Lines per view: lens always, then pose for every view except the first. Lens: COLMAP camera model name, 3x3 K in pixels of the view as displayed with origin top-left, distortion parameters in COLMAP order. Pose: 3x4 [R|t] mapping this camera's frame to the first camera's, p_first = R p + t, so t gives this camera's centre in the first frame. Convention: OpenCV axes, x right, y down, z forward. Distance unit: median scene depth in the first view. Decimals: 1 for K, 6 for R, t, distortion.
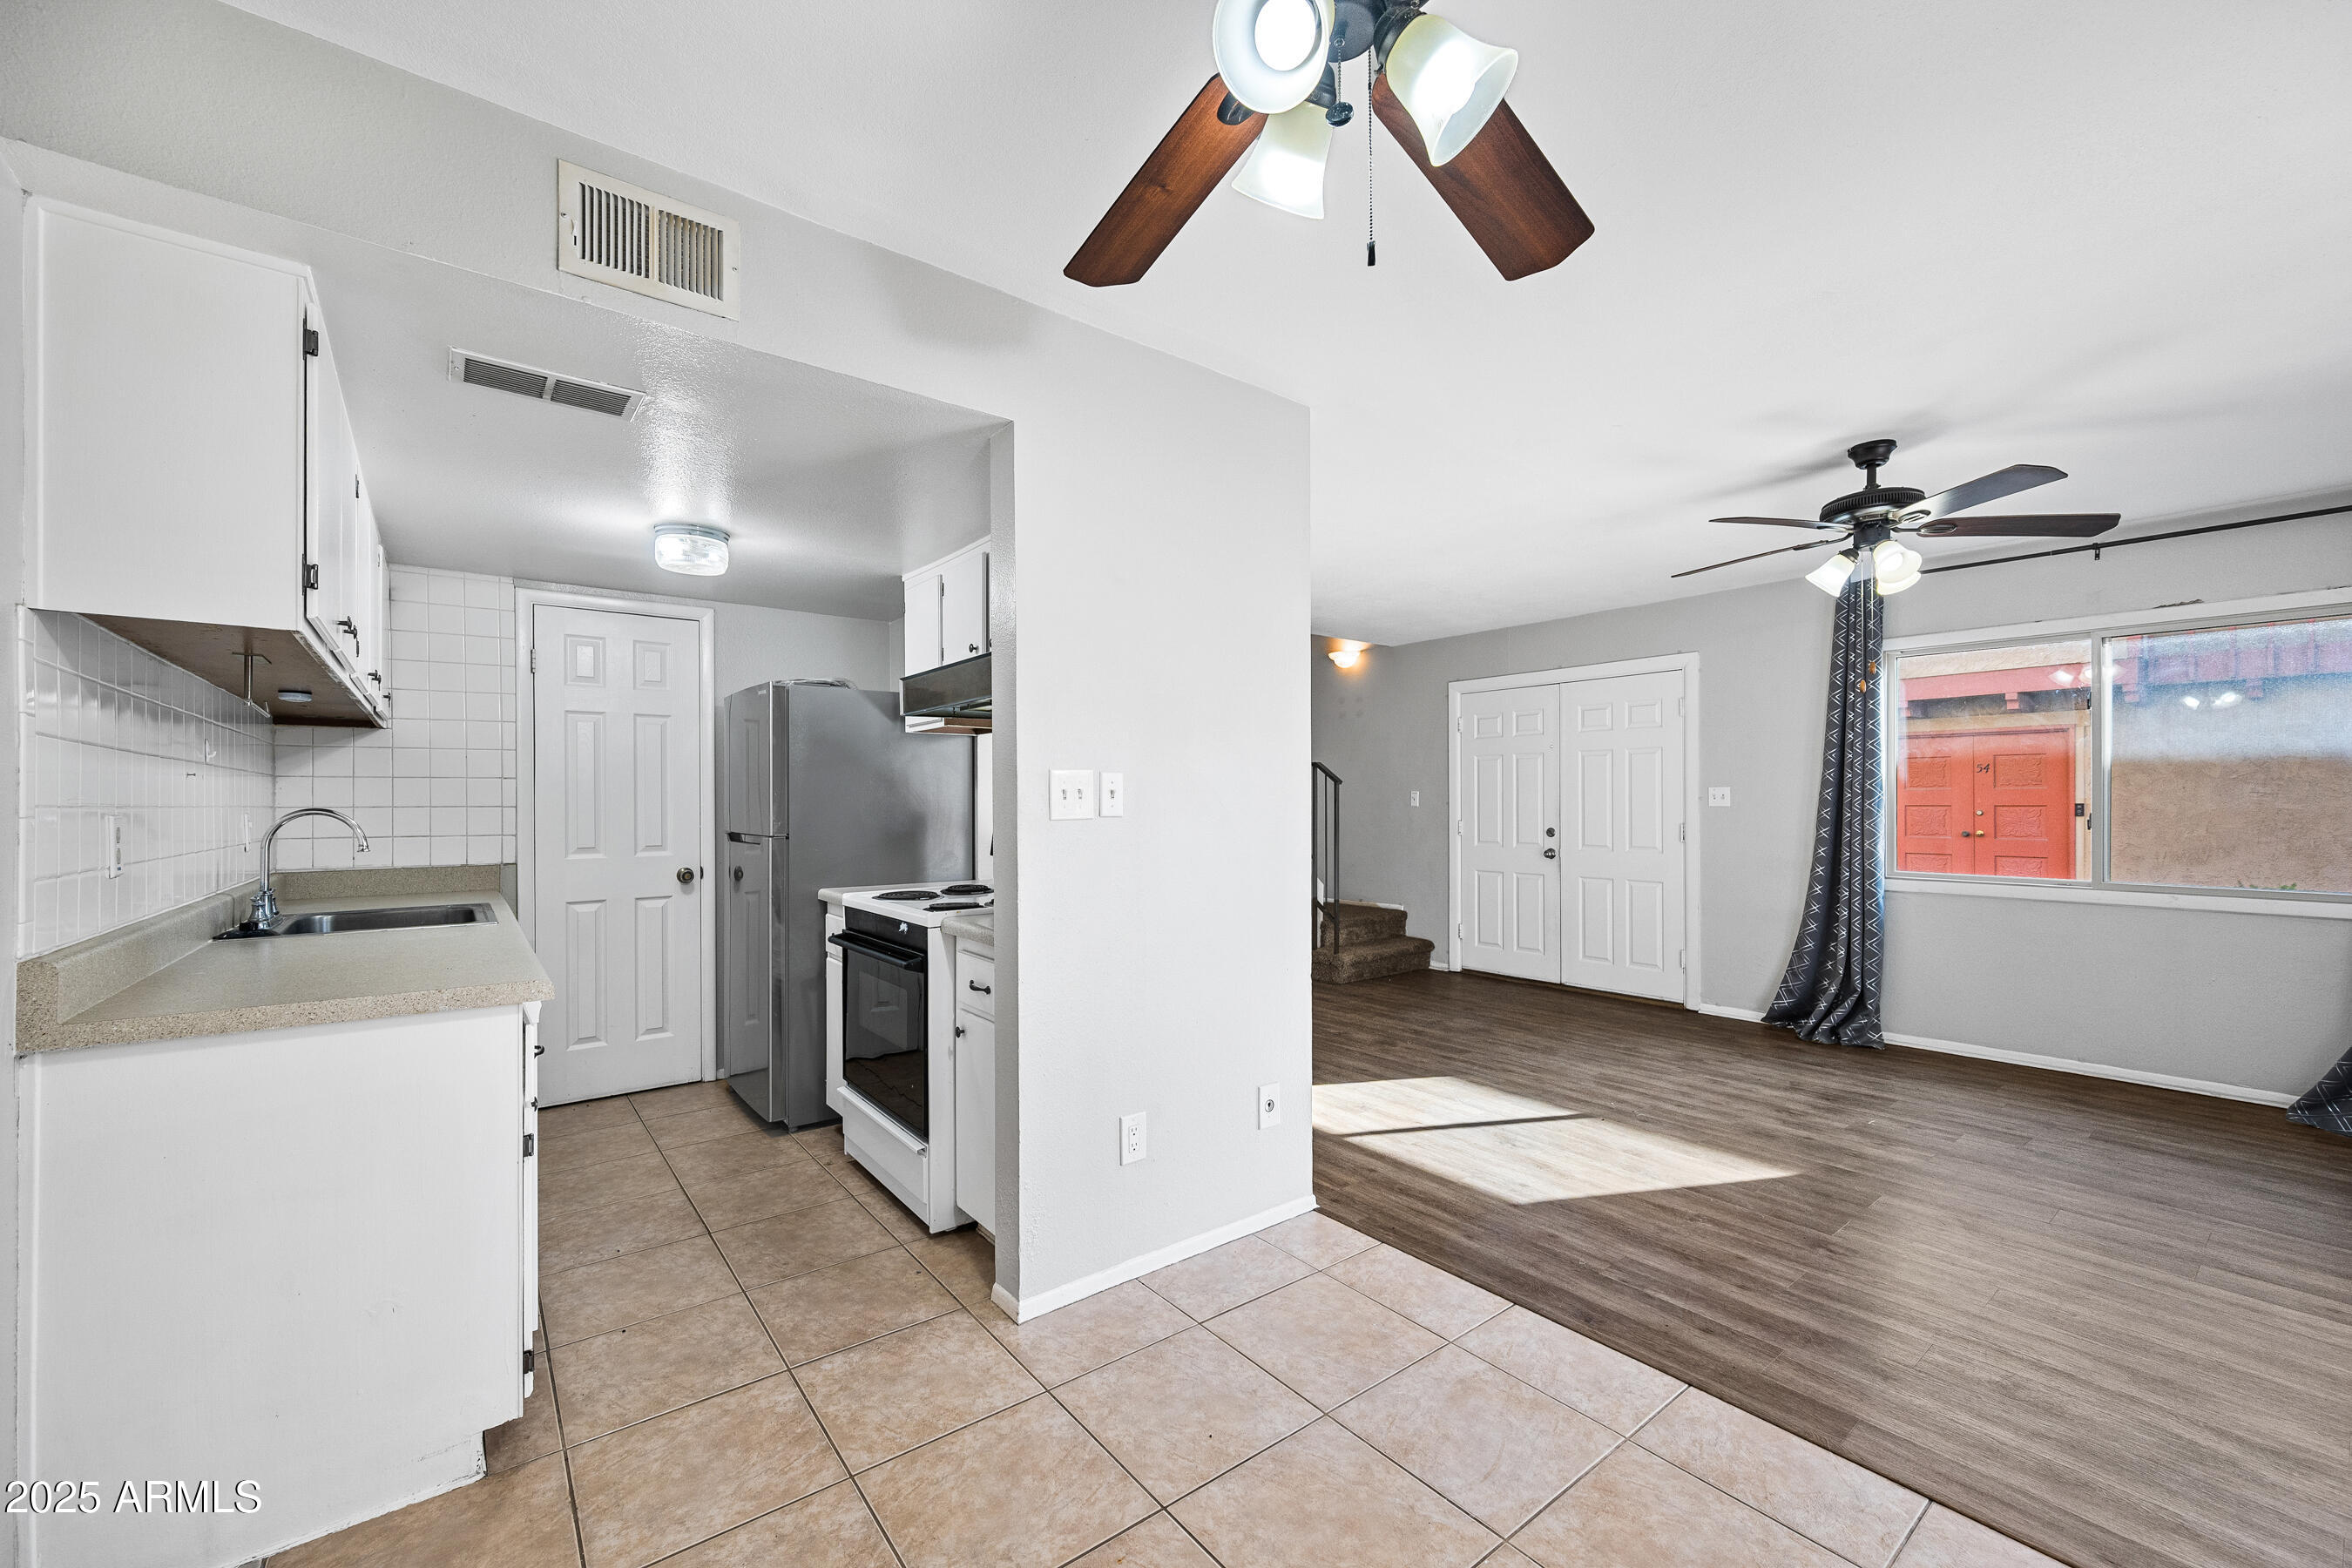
lens RADIAL K [[946.8, 0, 1185.4], [0, 946.8, 799.3], [0, 0, 1]] dist [0.001276, 0.000457]
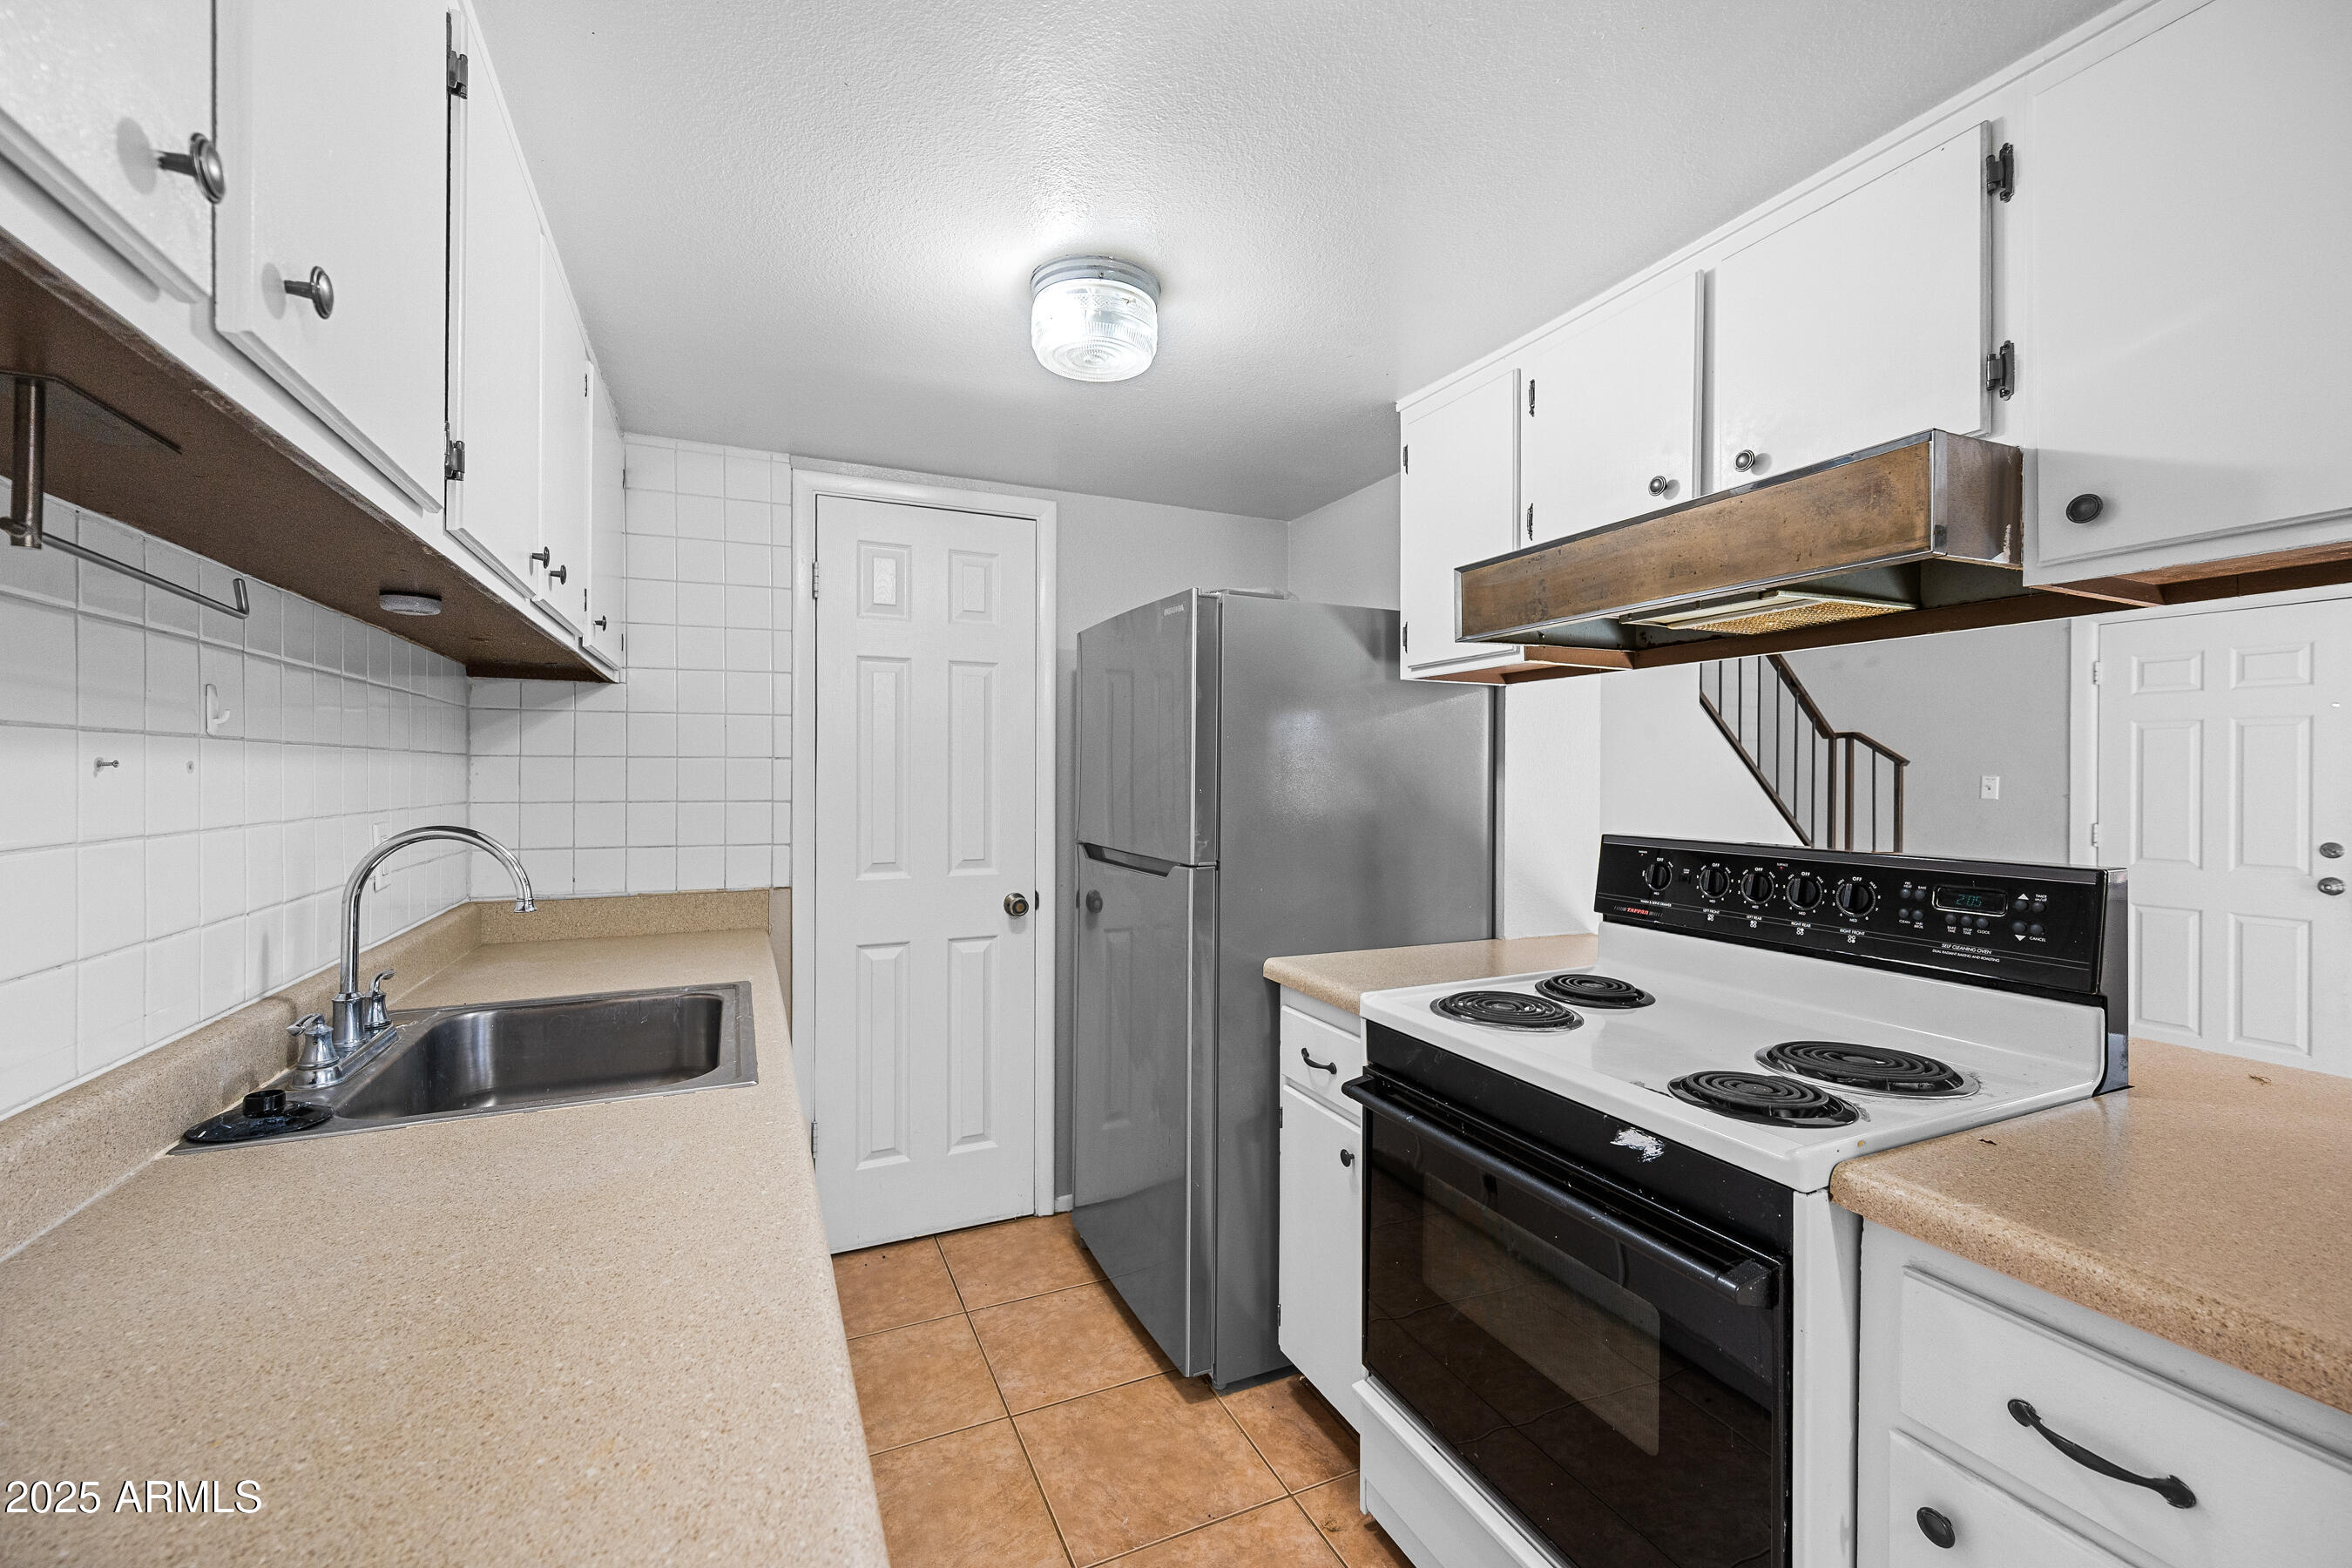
lens RADIAL K [[946.8, 0, 1171.8], [0, 946.8, 771.5], [0, 0, 1]] dist [0.001276, 0.000457]
pose [[0.973579, 0.007975, -0.228211, -0.287619], [-0.007636, 0.999968, 0.002369, -0.015902], [0.228222, -0.000564, 0.973609, 0.403942]]
